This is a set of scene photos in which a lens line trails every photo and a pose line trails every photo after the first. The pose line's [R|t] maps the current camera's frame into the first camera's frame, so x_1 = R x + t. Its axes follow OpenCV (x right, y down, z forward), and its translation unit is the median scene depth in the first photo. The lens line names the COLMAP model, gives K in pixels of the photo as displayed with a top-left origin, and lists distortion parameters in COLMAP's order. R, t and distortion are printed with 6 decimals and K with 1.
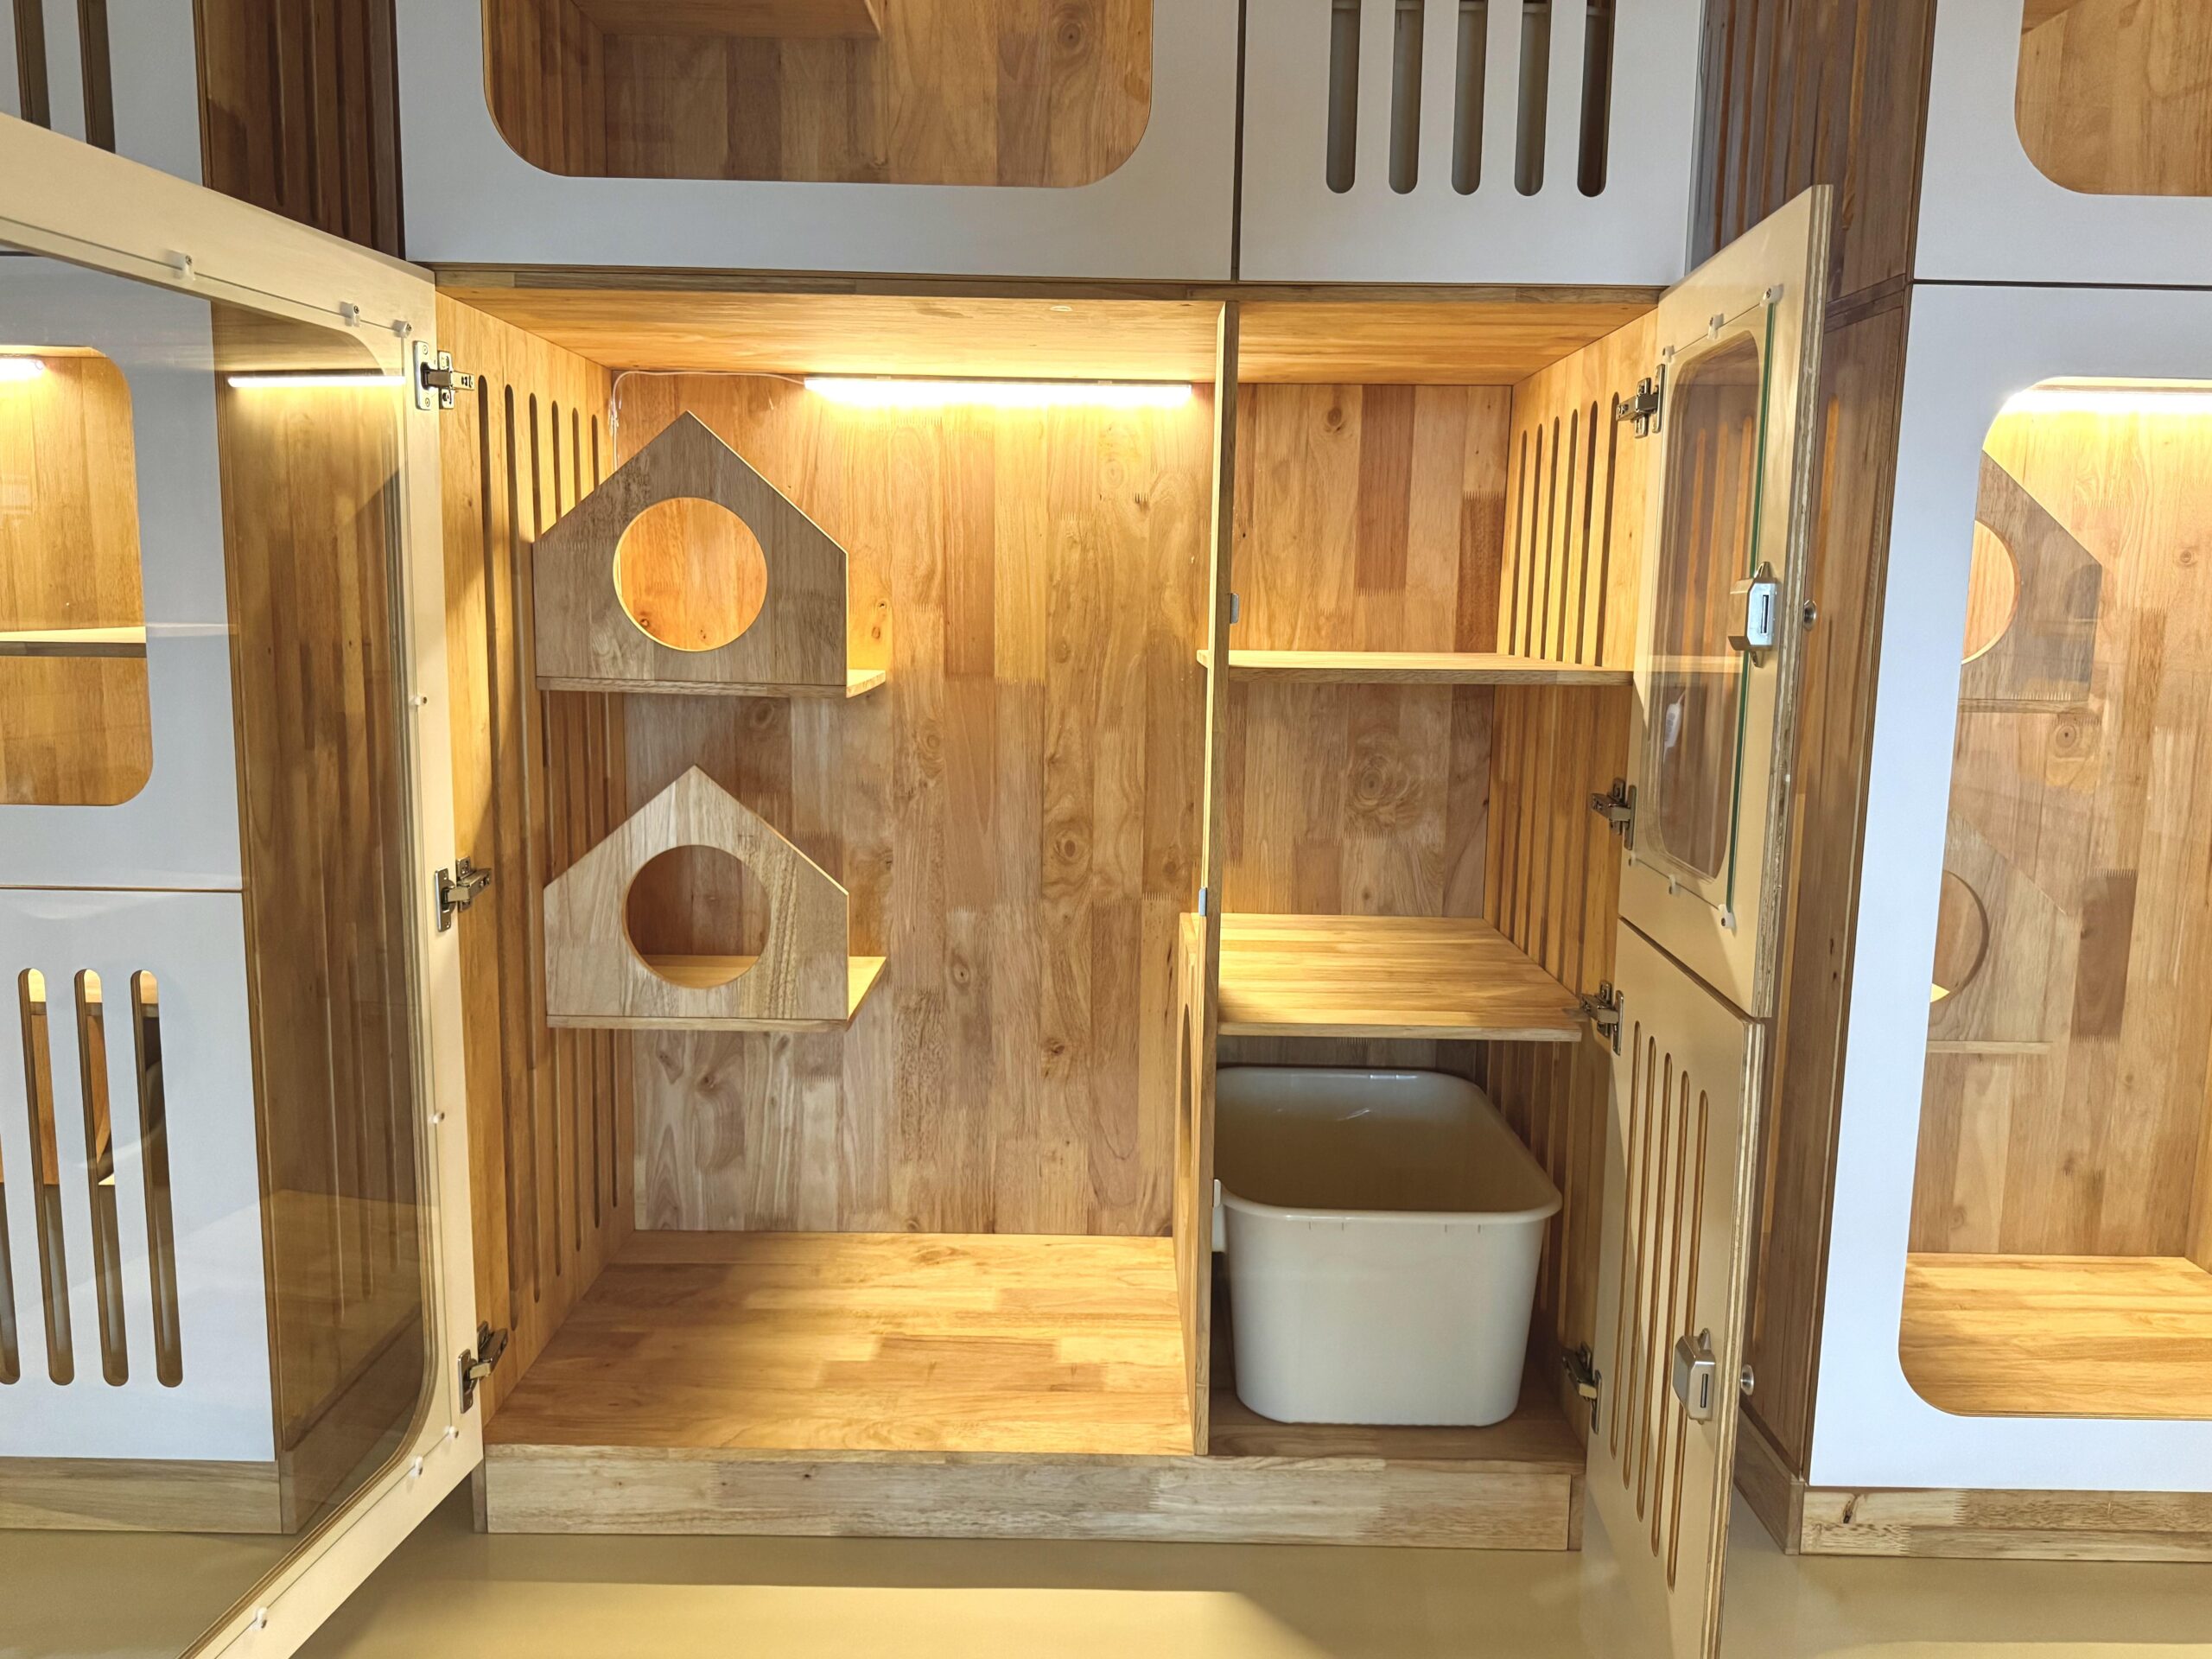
lens RADIAL K [[1600.1, 0, 1093.3], [0, 1600.1, 838.1], [0, 0, 1]] dist [0.113606, -0.150529]
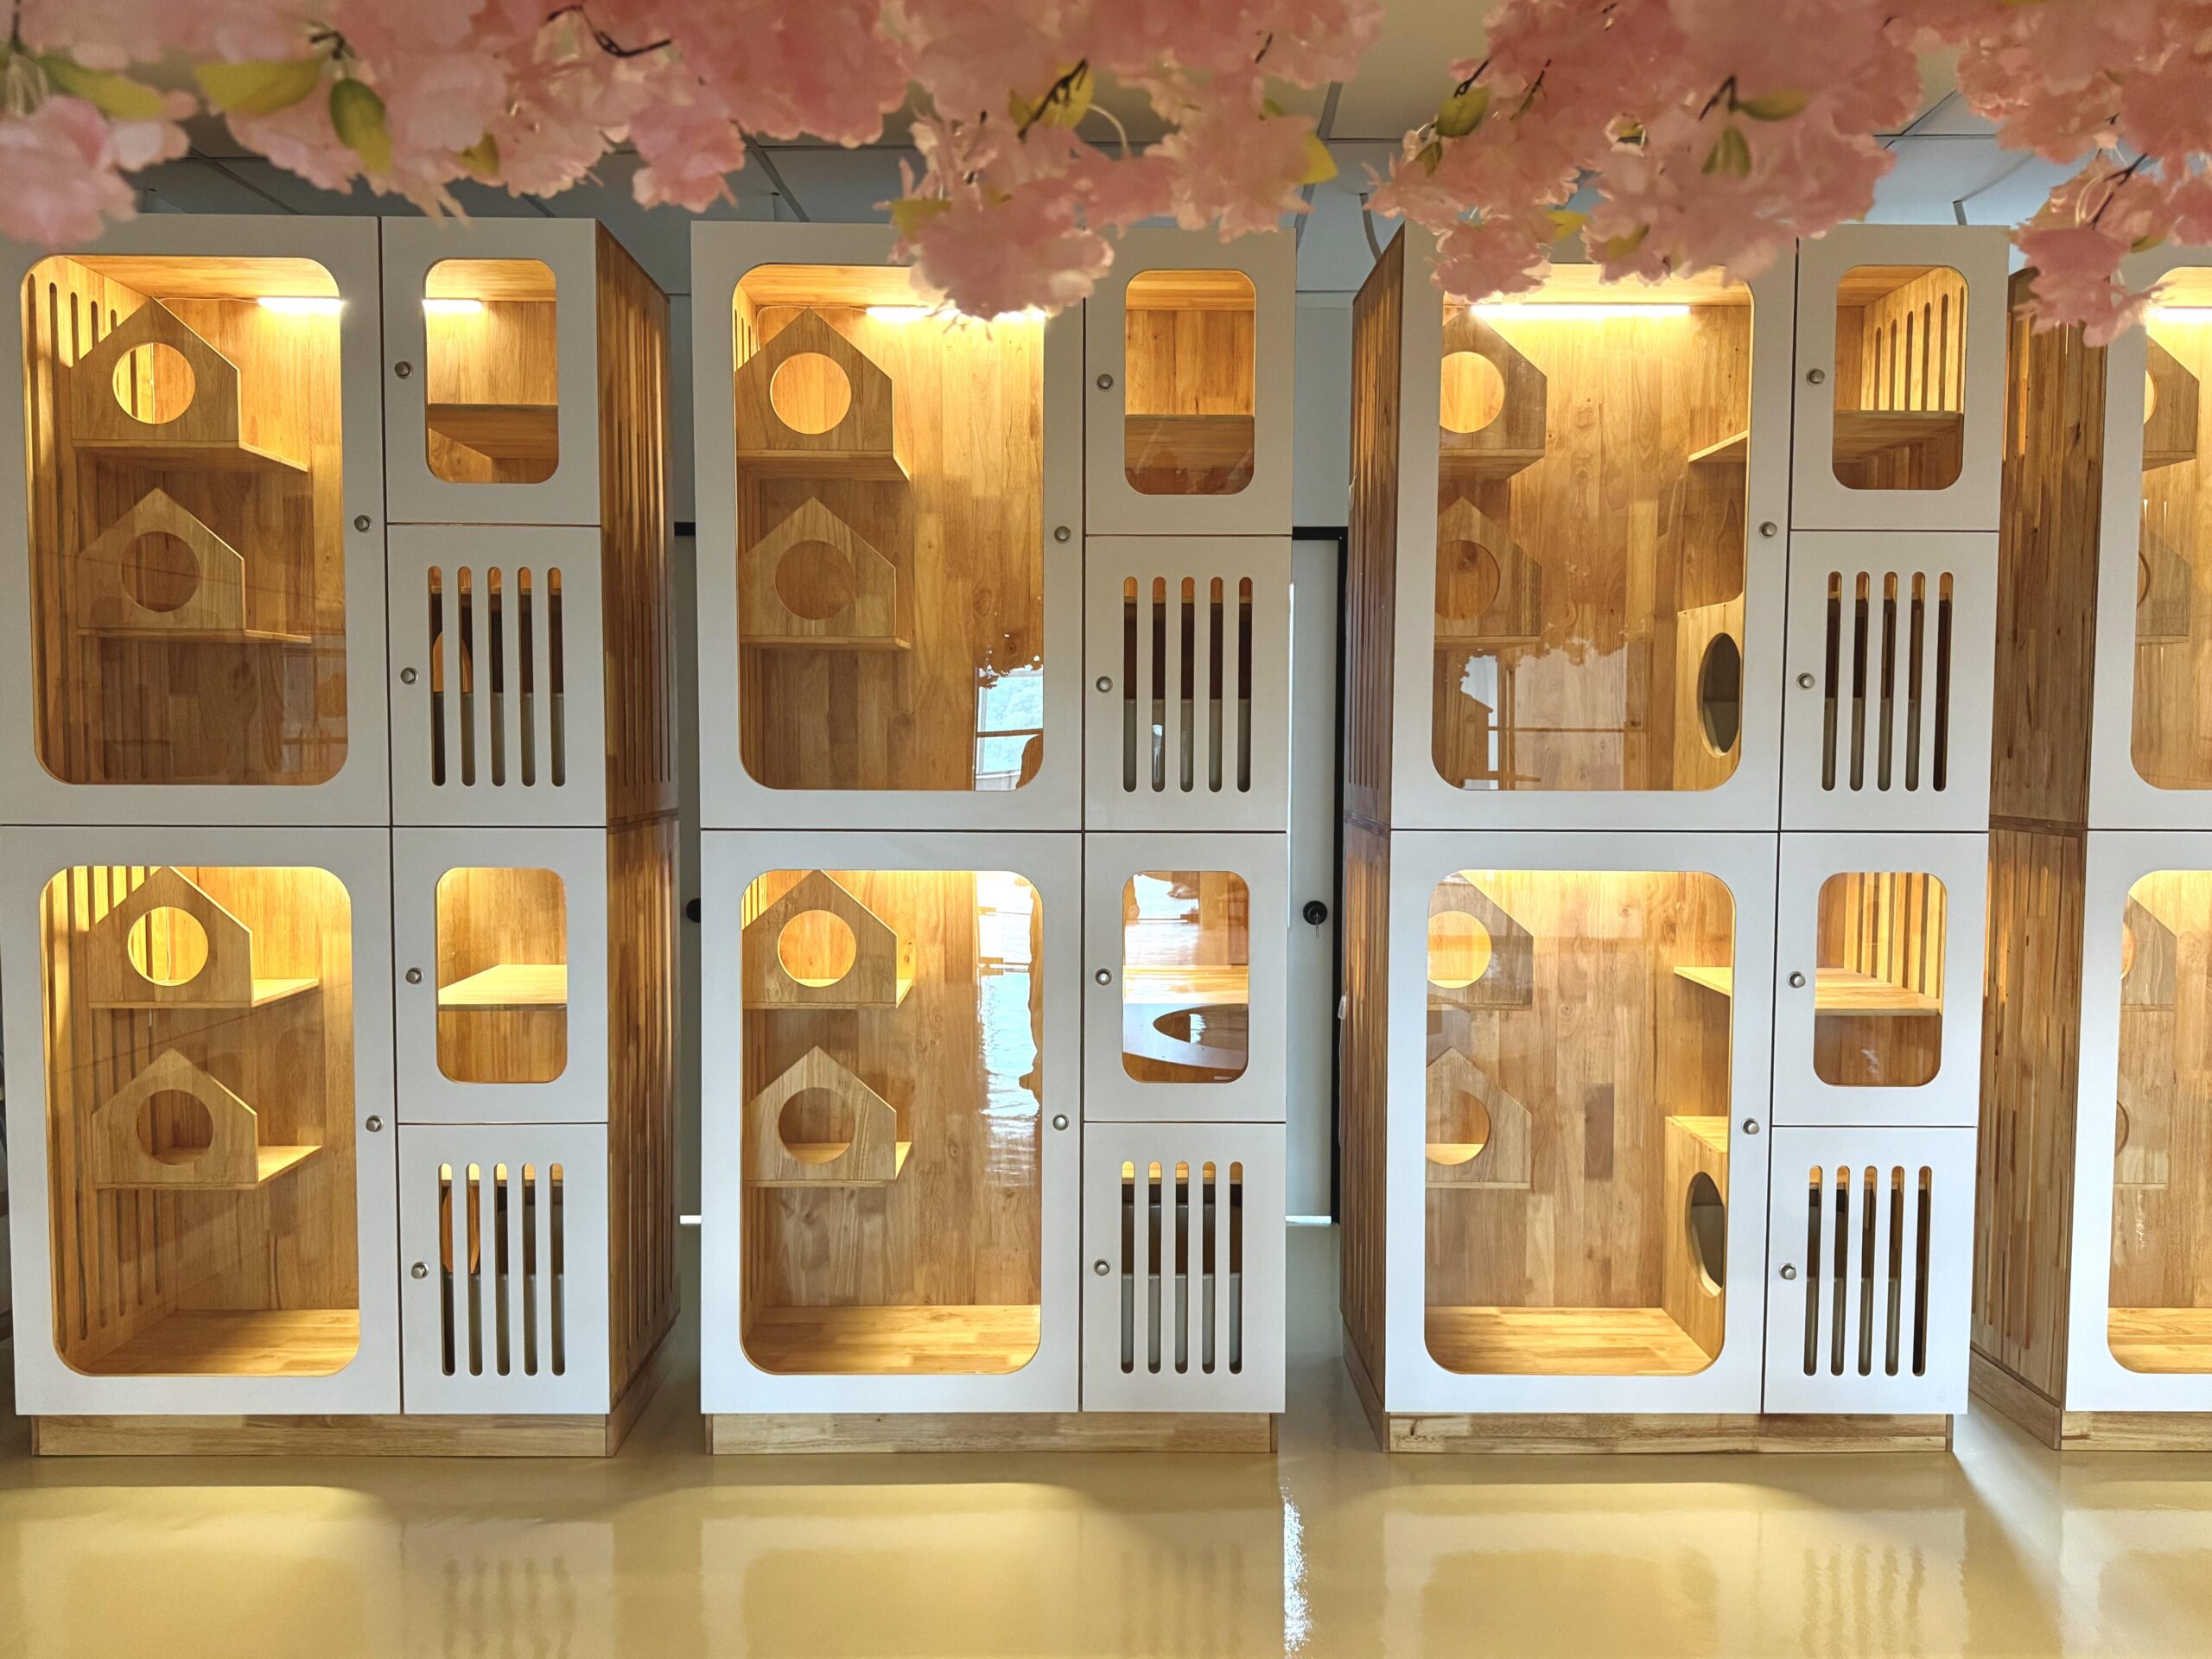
lens RADIAL K [[1600.1, 0, 1093.3], [0, 1600.1, 838.1], [0, 0, 1]] dist [0.113606, -0.150529]
pose [[0.999810, -0.012215, 0.015159, 0.048081], [0.013547, 0.995750, -0.091095, -0.096998], [-0.013982, 0.091283, 0.995727, -0.805270]]
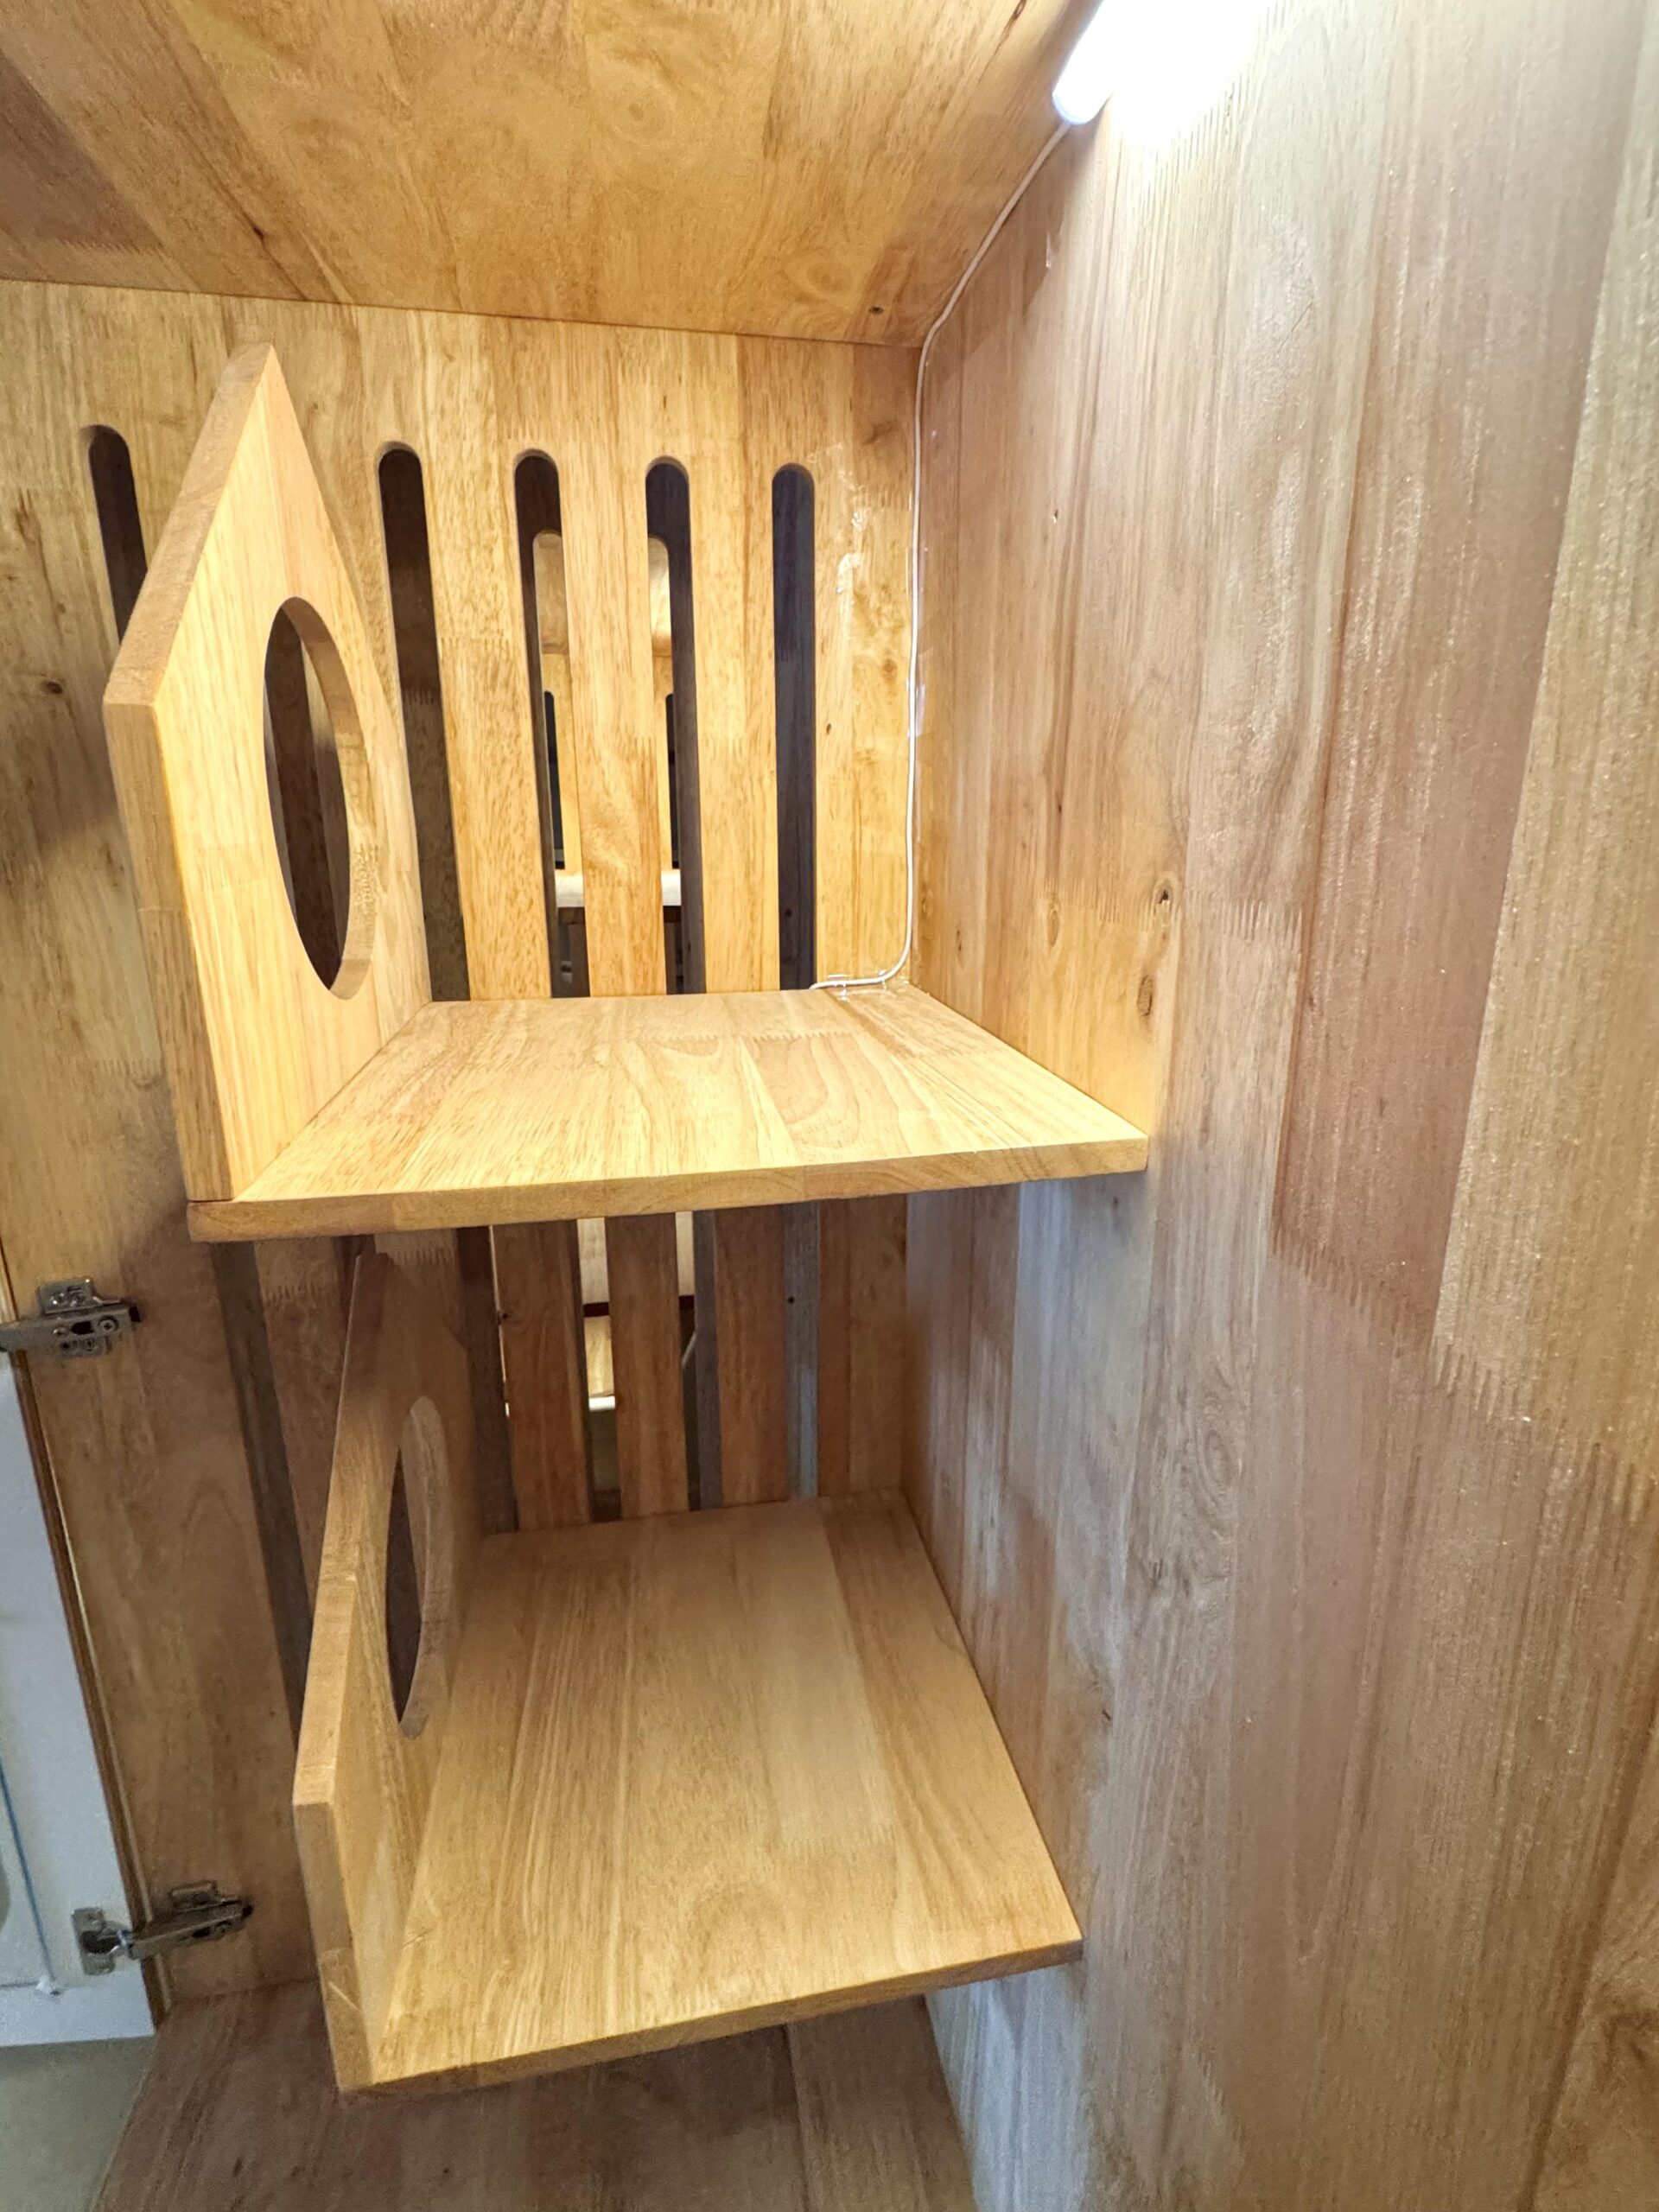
lens RADIAL K [[1057.7, 0, 832.7], [0, 1057.7, 1098.0], [0, 0, 1]] dist [0.000822, -0.000205]
pose [[0.197695, 0.242387, -0.949824, 0.031092], [-0.137824, 0.966195, 0.217878, -0.143948], [0.970526, 0.087835, 0.224419, 0.913748]]
